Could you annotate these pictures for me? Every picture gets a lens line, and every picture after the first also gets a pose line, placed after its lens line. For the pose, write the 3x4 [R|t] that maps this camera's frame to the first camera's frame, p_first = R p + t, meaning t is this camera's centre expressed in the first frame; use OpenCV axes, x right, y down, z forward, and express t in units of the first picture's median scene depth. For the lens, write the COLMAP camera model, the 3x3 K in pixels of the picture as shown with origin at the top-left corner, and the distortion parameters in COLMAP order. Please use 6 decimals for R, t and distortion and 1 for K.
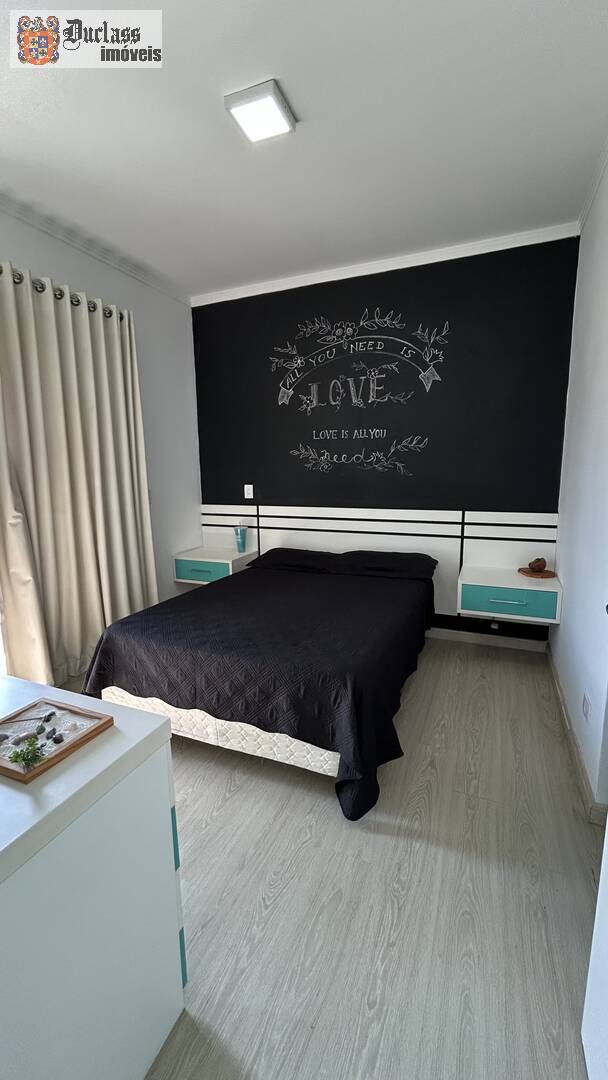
lens RADIAL K [[436.4, 0, 307.2], [0, 436.4, 538.6], [0, 0, 1]] dist [-0.000233, 0.000322]
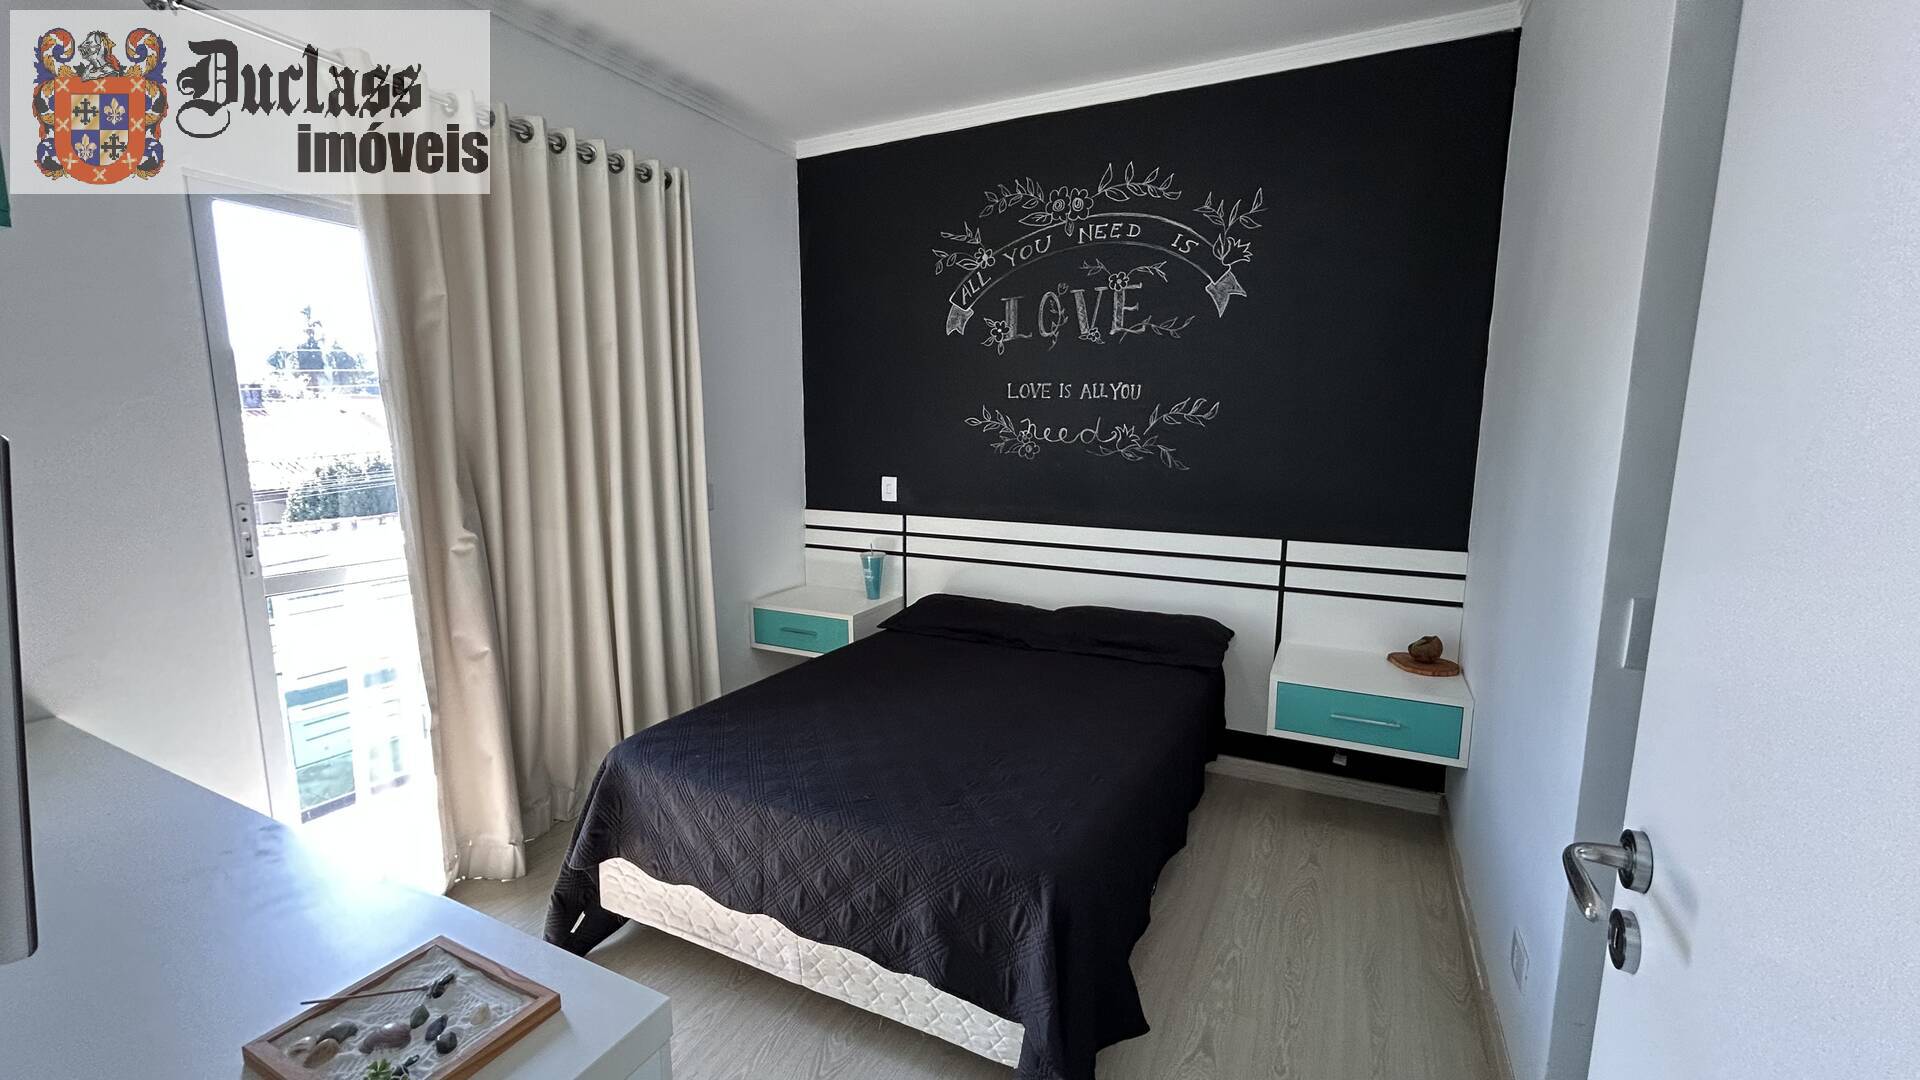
lens RADIAL K [[775.8, 0, 960.0], [0, 775.8, 540.0], [0, 0, 1]] dist [-0.004269, 0.002537]
pose [[0.997789, 0.026955, -0.060753, 0.021445], [-0.027883, 0.999506, -0.014470, -0.040403], [0.060333, 0.016132, 0.998048, 0.033630]]
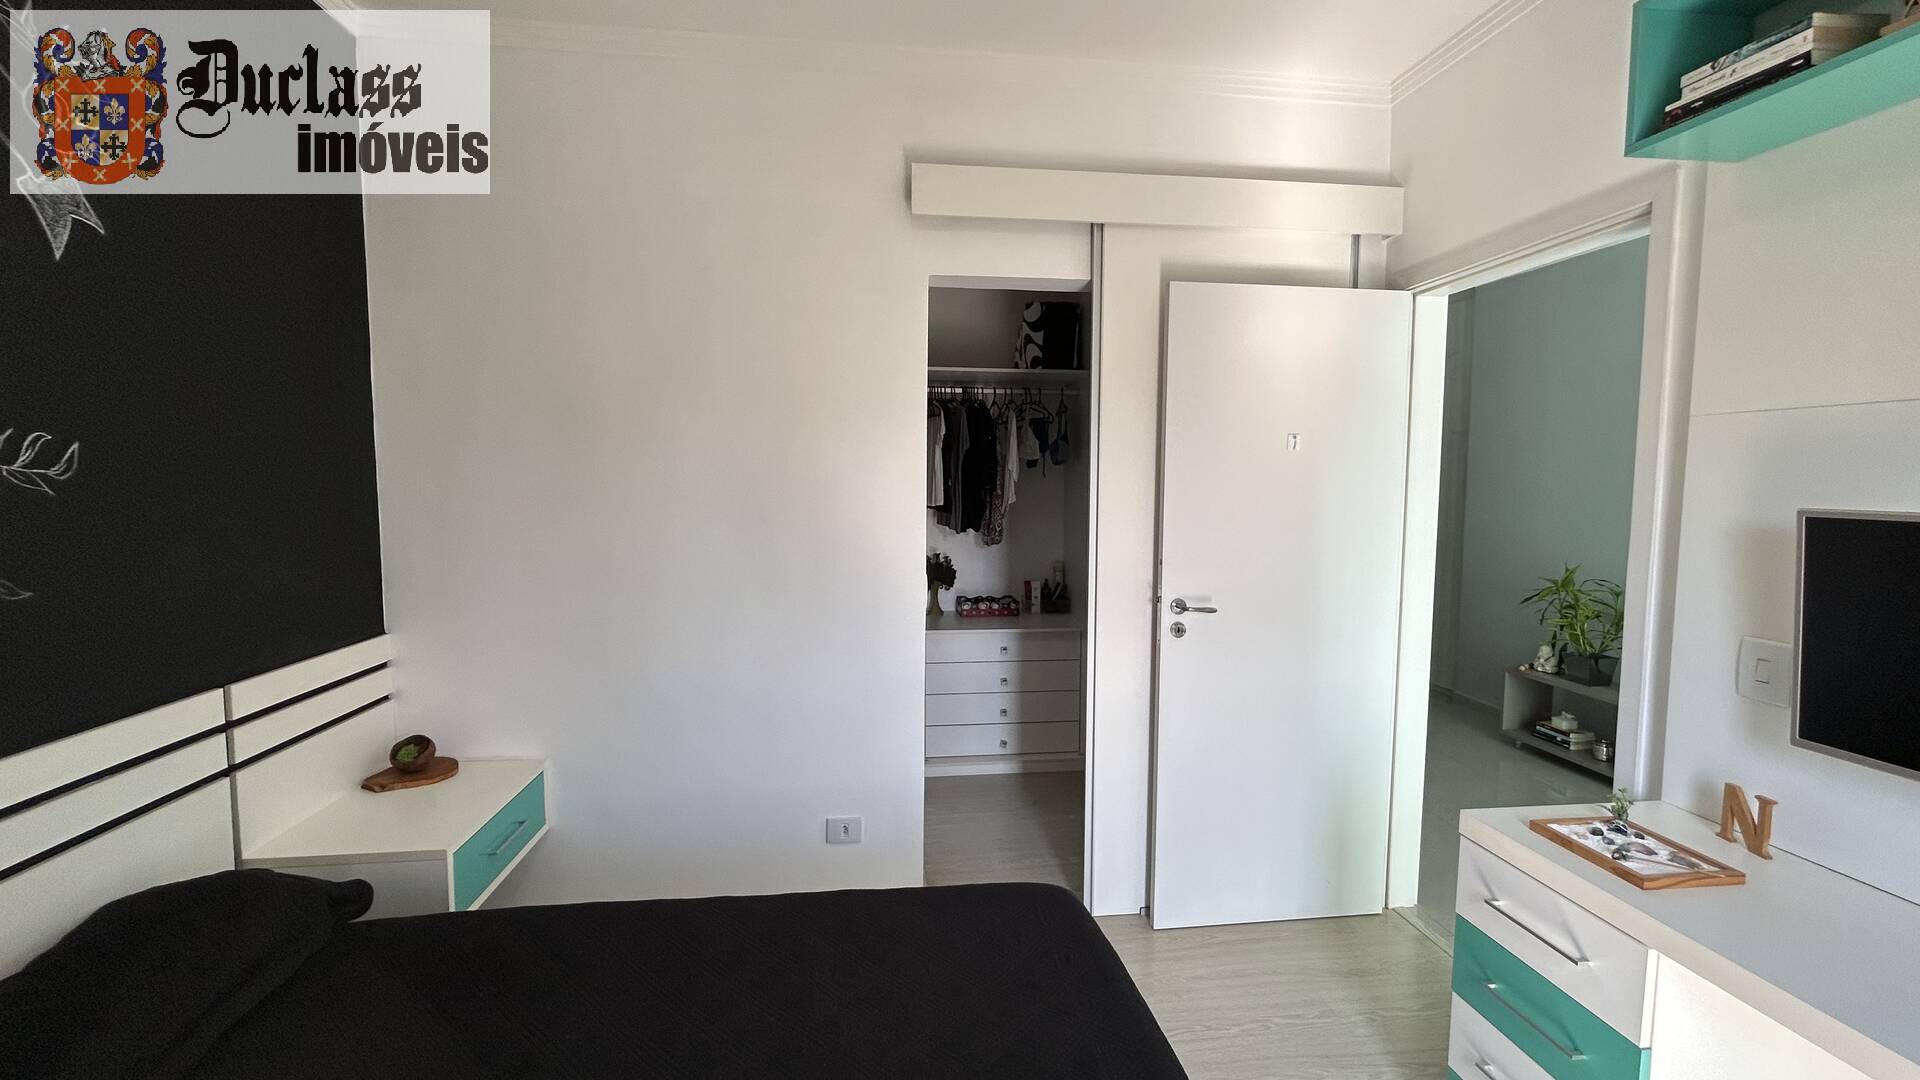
lens RADIAL K [[775.8, 0, 960.0], [0, 775.8, 540.0], [0, 0, 1]] dist [-0.004269, 0.002537]
pose [[-0.495580, -0.054456, 0.866854, -0.384247], [0.147509, 0.978257, 0.145785, -0.175539], [-0.855945, 0.200117, -0.476772, 0.836228]]
